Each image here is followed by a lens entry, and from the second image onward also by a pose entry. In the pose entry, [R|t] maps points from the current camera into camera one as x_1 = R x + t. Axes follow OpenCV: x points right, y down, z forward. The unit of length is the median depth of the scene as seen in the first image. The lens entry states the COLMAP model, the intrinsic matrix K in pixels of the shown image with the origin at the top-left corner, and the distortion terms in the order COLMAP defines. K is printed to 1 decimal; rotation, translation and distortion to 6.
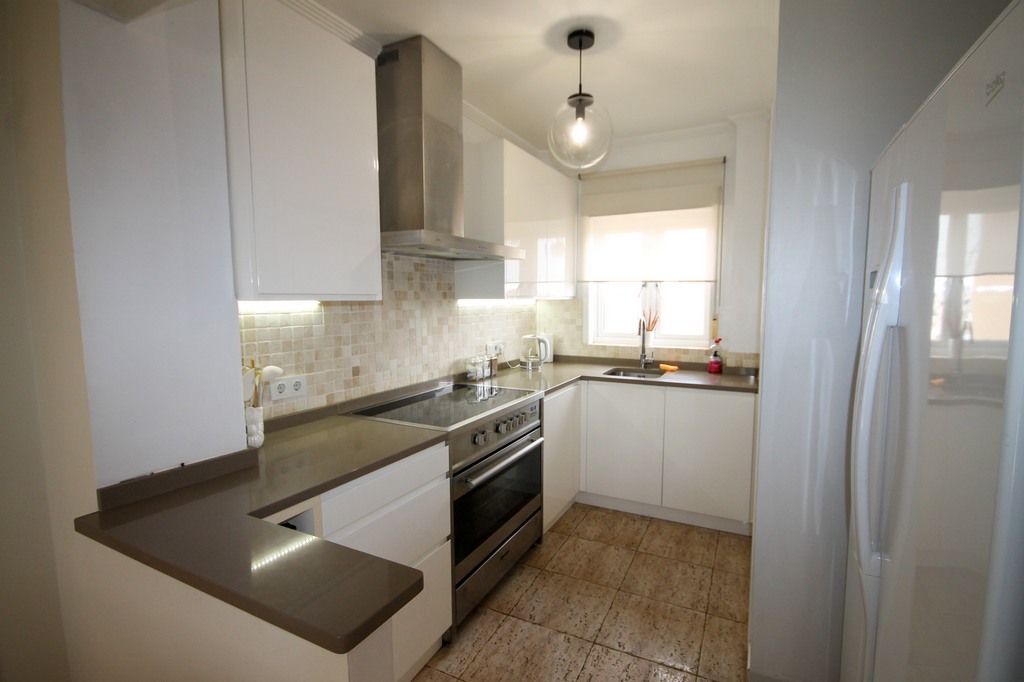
lens RADIAL K [[486.5, 0, 513.8], [0, 486.5, 344.0], [0, 0, 1]] dist [0.000635, 0.000042]
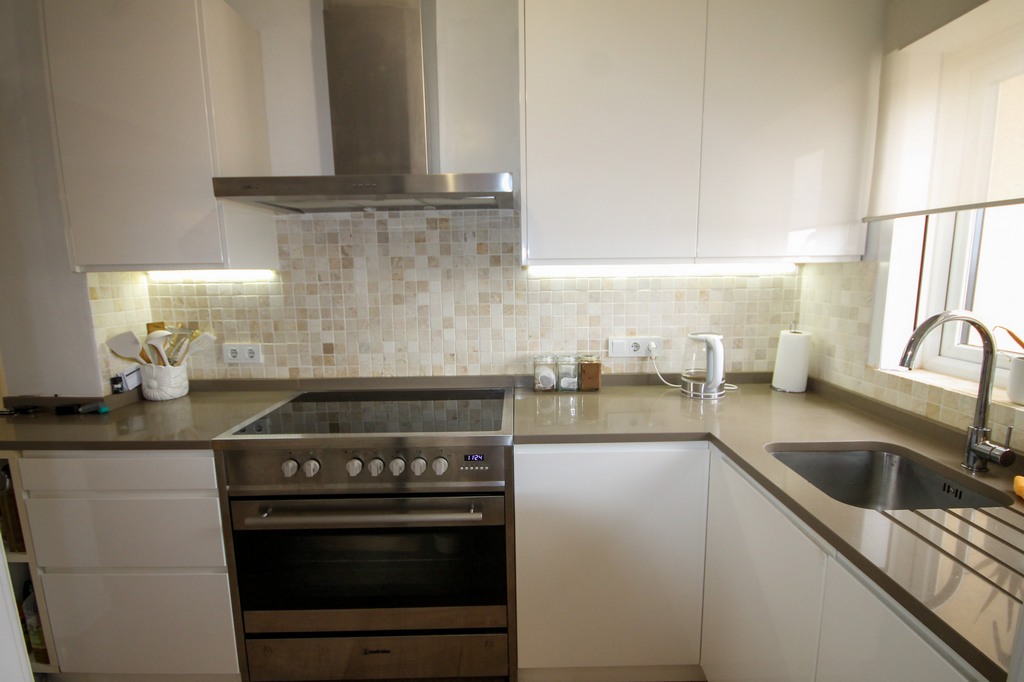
lens RADIAL K [[486.5, 0, 513.8], [0, 486.5, 344.0], [0, 0, 1]] dist [0.000635, 0.000042]
pose [[0.463906, 0.132413, -0.875933, 0.548393], [-0.070654, 0.991147, 0.112410, -0.068479], [0.883063, 0.009741, 0.469154, 0.770070]]
